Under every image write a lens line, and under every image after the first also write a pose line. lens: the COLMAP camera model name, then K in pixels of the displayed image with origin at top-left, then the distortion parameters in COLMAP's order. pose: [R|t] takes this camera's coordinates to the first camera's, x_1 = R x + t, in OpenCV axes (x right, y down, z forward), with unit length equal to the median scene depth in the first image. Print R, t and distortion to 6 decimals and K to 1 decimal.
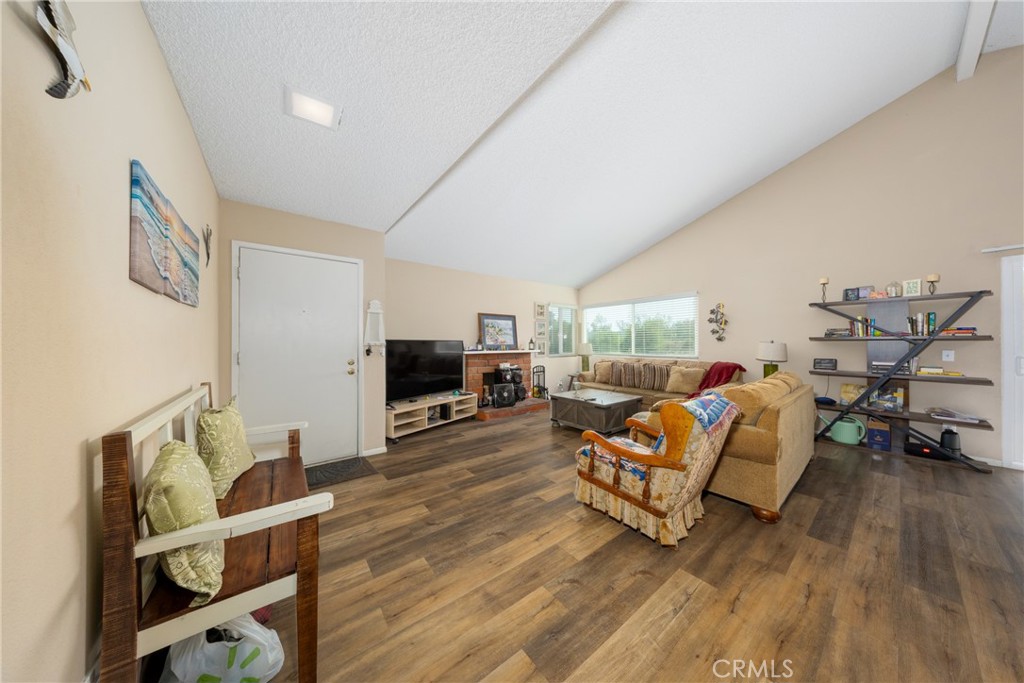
lens RADIAL K [[299.4, 0, 512.0], [0, 299.4, 341.5], [0, 0, 1]] dist [-0.000224, 0.000011]
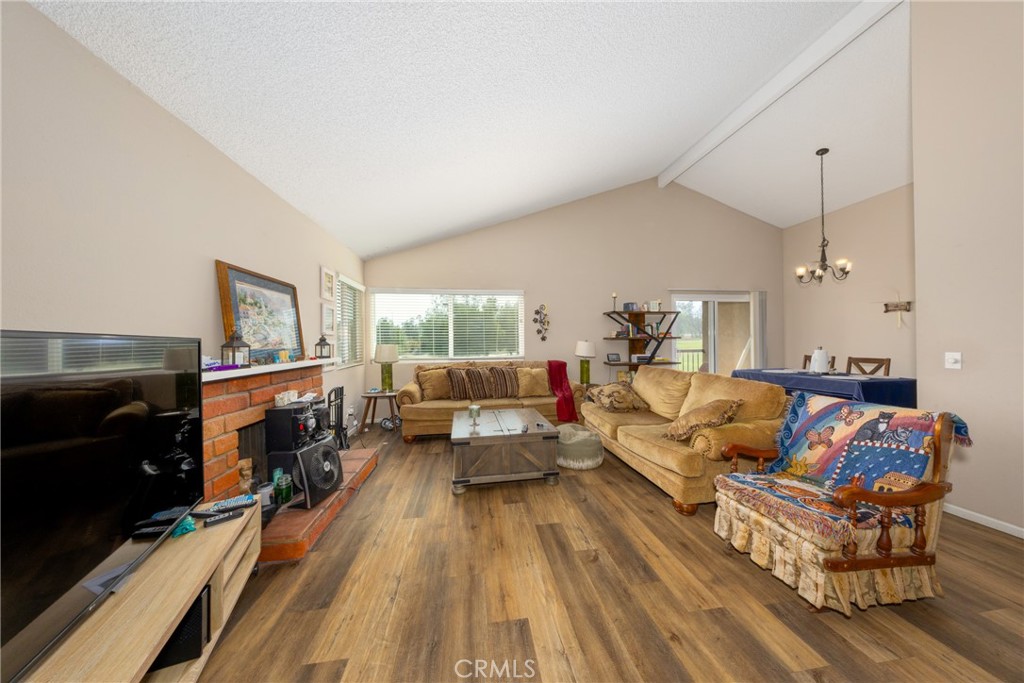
lens RADIAL K [[299.4, 0, 512.0], [0, 299.4, 341.5], [0, 0, 1]] dist [-0.000224, 0.000011]
pose [[0.494000, -0.001839, 0.869460, -0.255697], [0.004188, 0.999991, -0.000265, 0.001354], [-0.869452, 0.003773, 0.494003, 0.549155]]
